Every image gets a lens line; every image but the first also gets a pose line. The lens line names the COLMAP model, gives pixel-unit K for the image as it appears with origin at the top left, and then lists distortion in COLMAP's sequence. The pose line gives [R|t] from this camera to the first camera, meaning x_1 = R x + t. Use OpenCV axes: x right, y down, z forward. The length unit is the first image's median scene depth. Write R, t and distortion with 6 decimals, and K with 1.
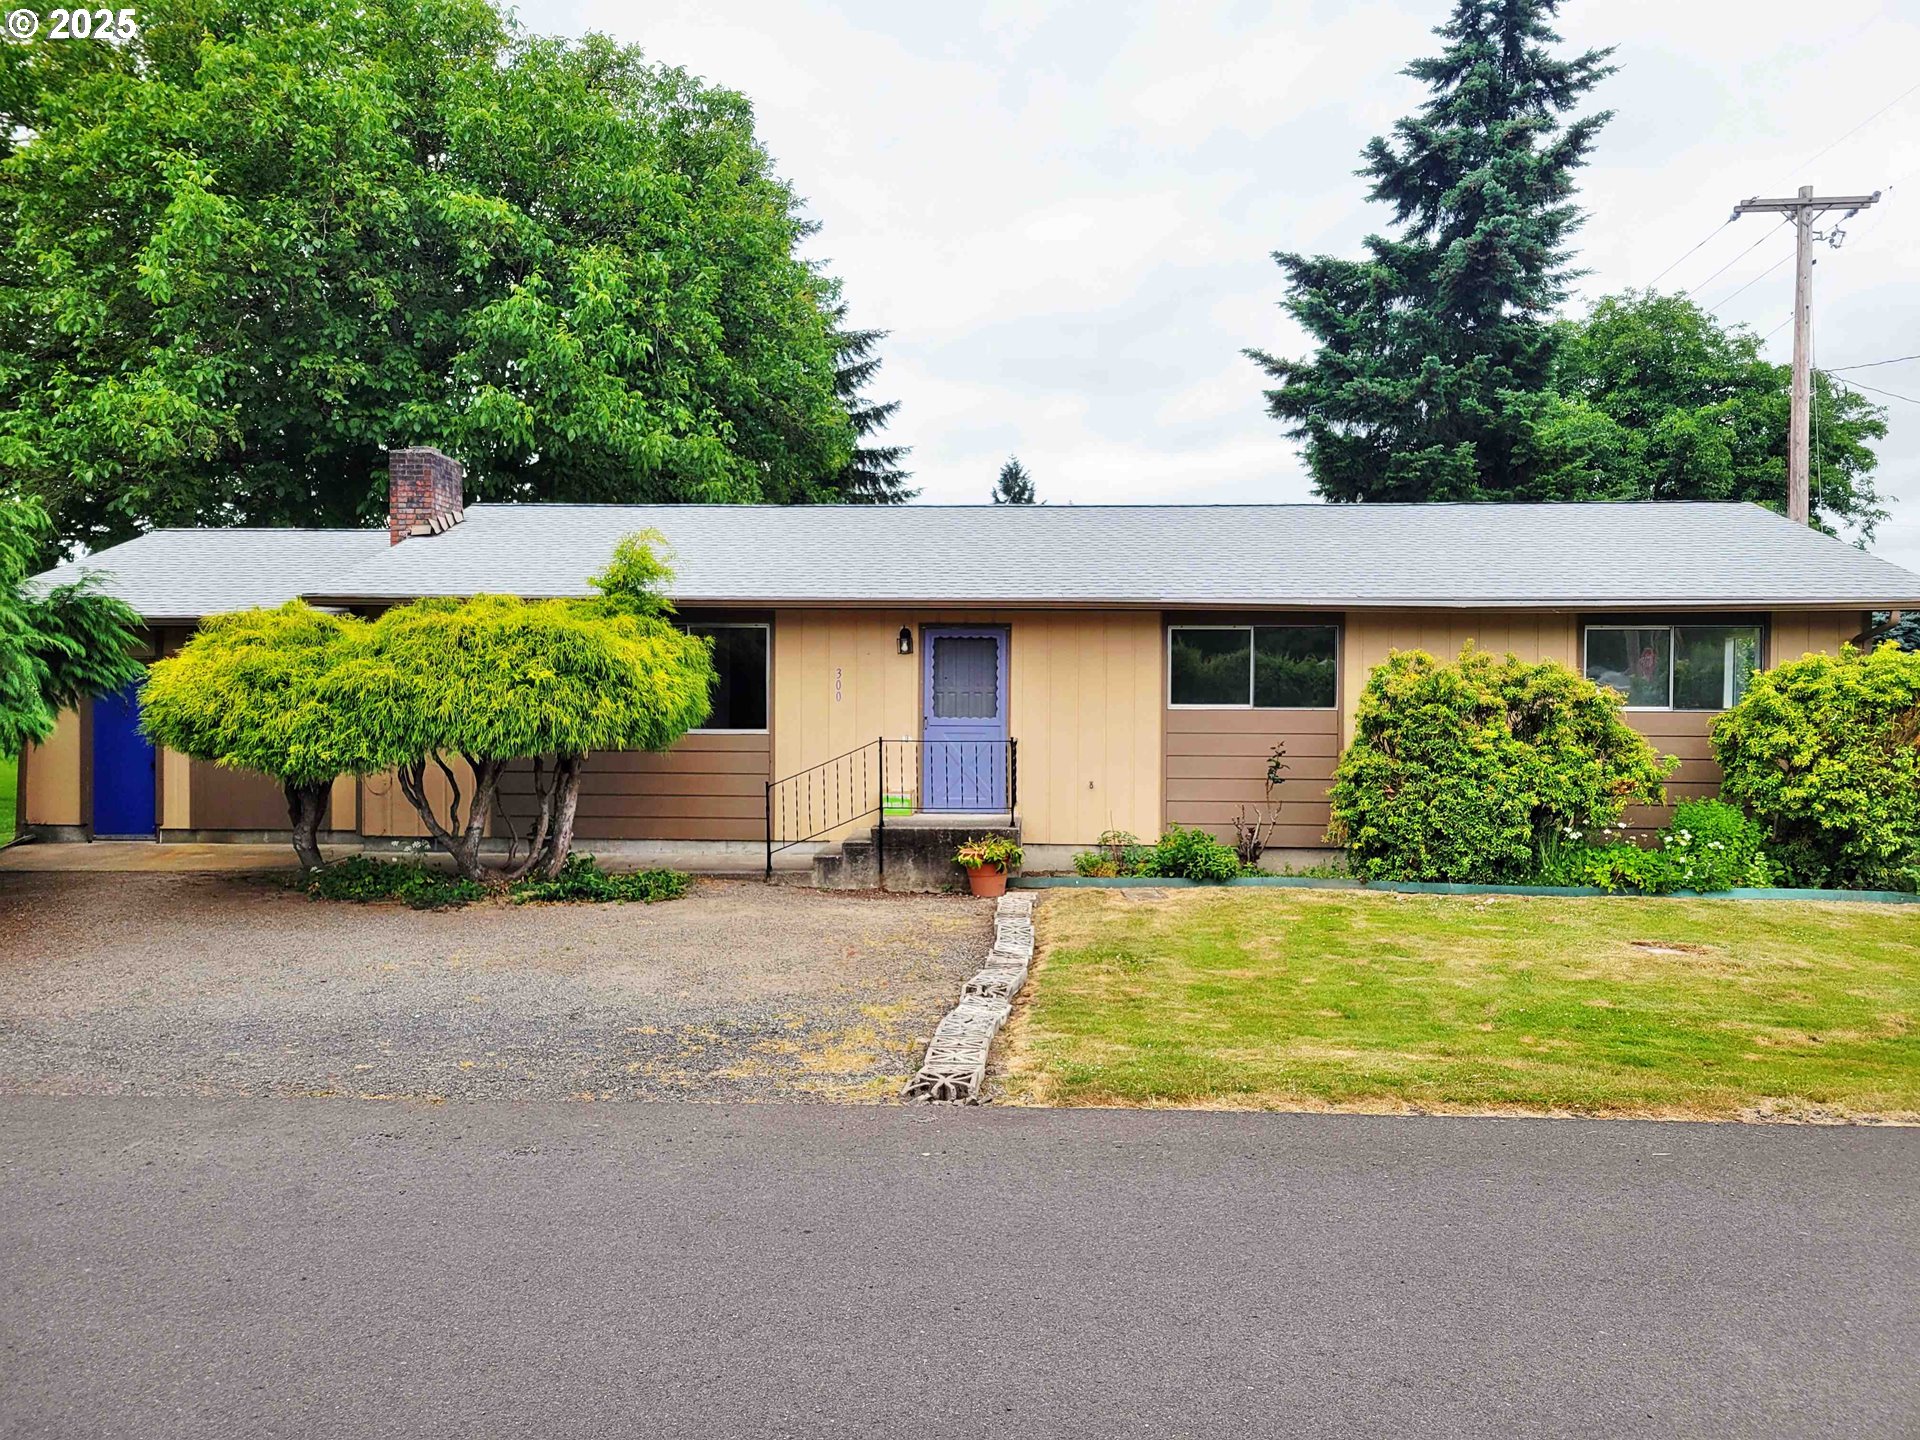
lens RADIAL K [[1406.9, 0, 960.0], [0, 1406.9, 720.0], [0, 0, 1]] dist [0.062289, -0.039164]
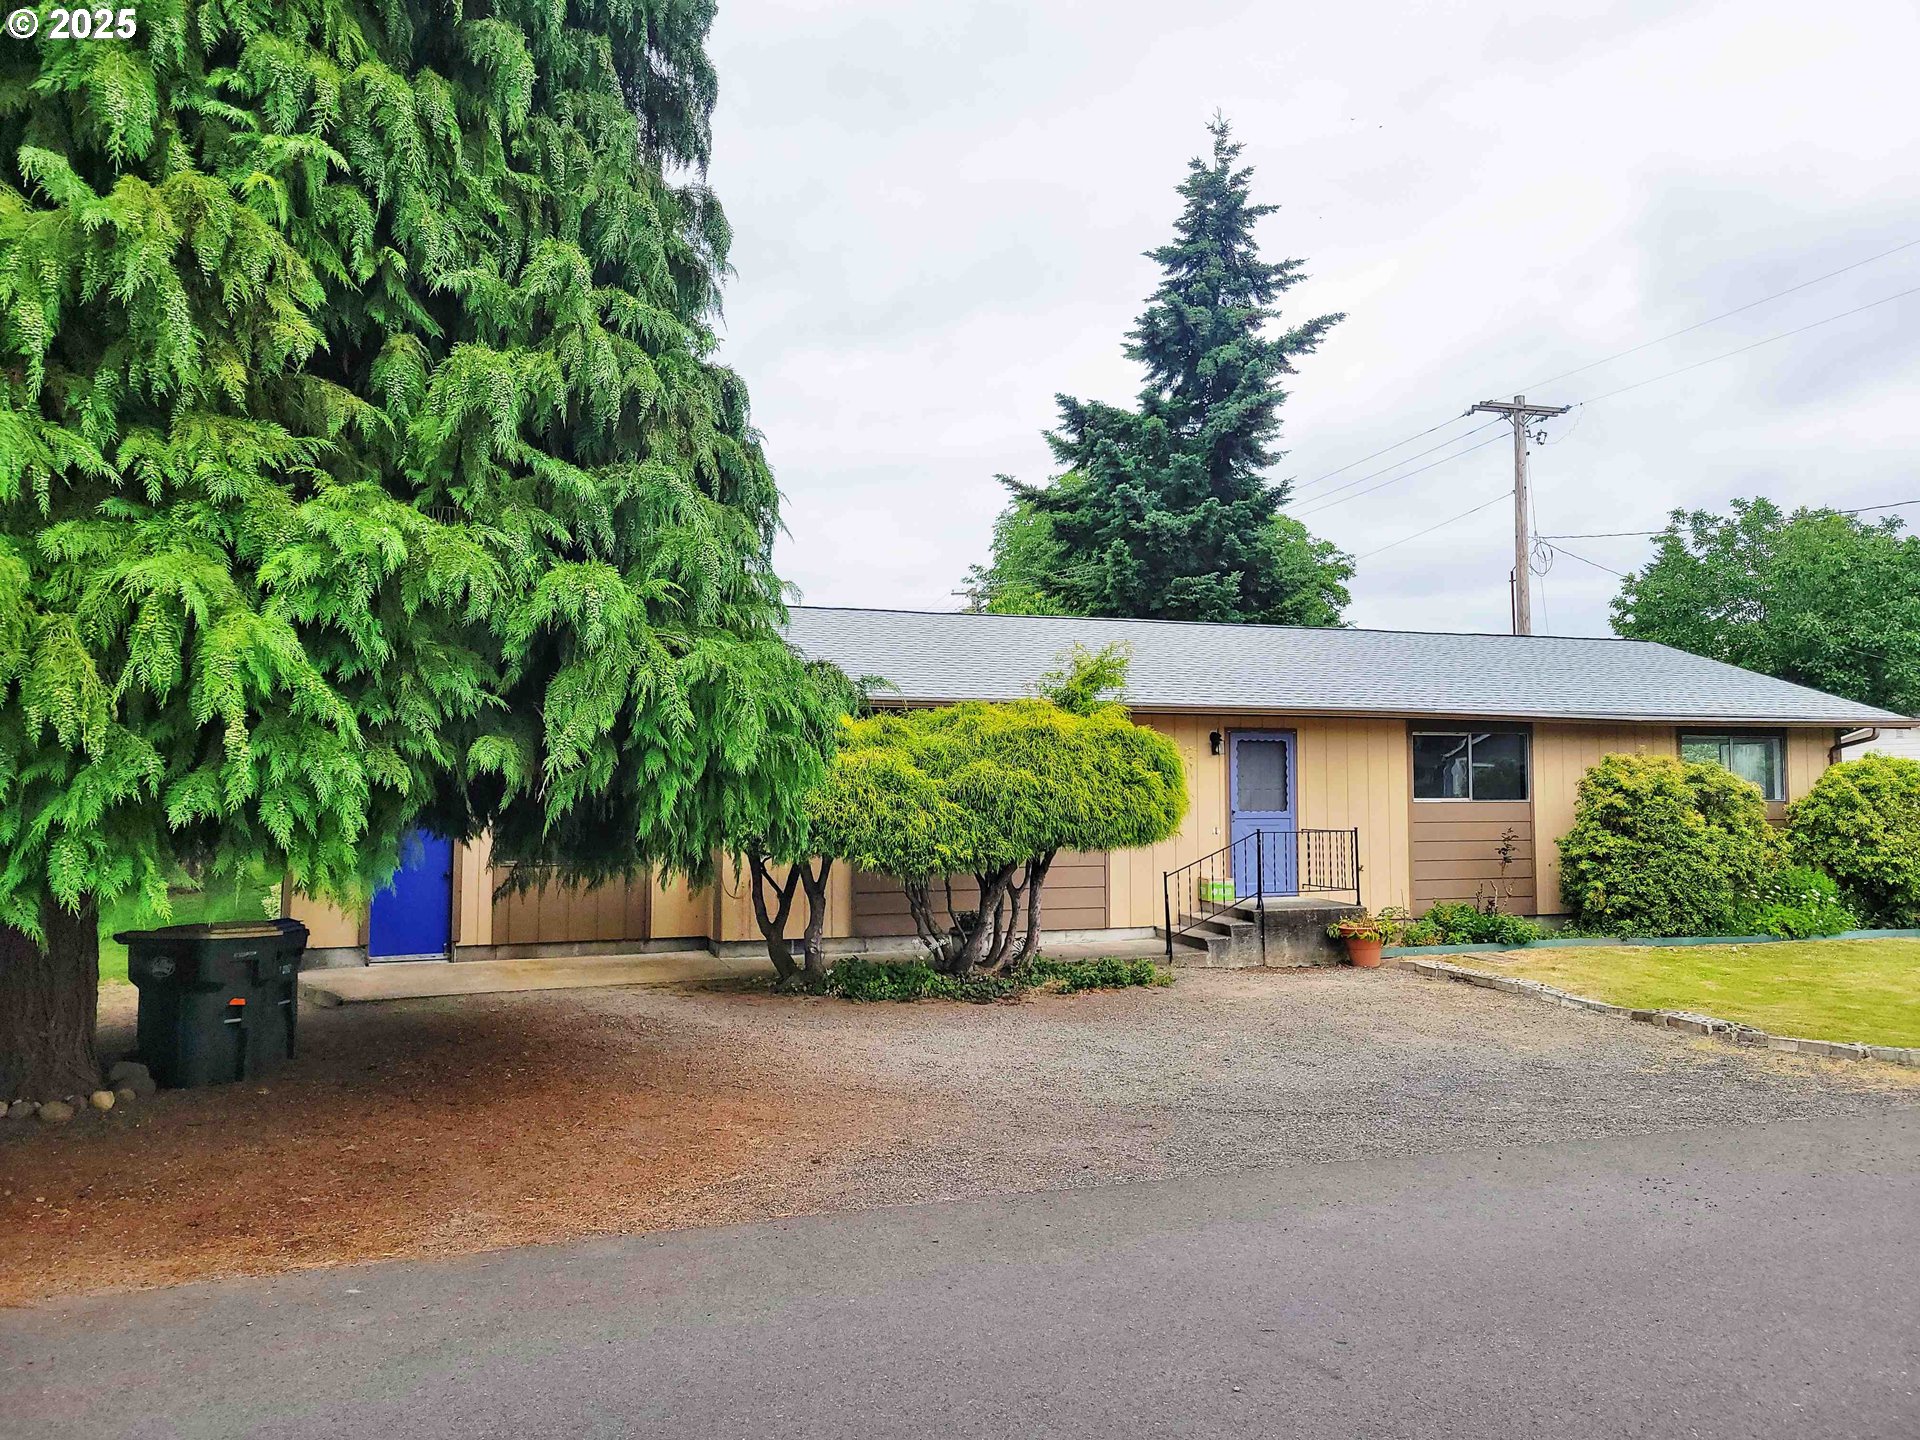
lens RADIAL K [[1406.9, 0, 960.0], [0, 1406.9, 720.0], [0, 0, 1]] dist [0.062289, -0.039164]
pose [[0.925276, 0.012092, 0.379103, -0.652469], [0.013484, 0.997811, -0.064737, -0.004713], [-0.379056, 0.065011, 0.923087, 0.041798]]
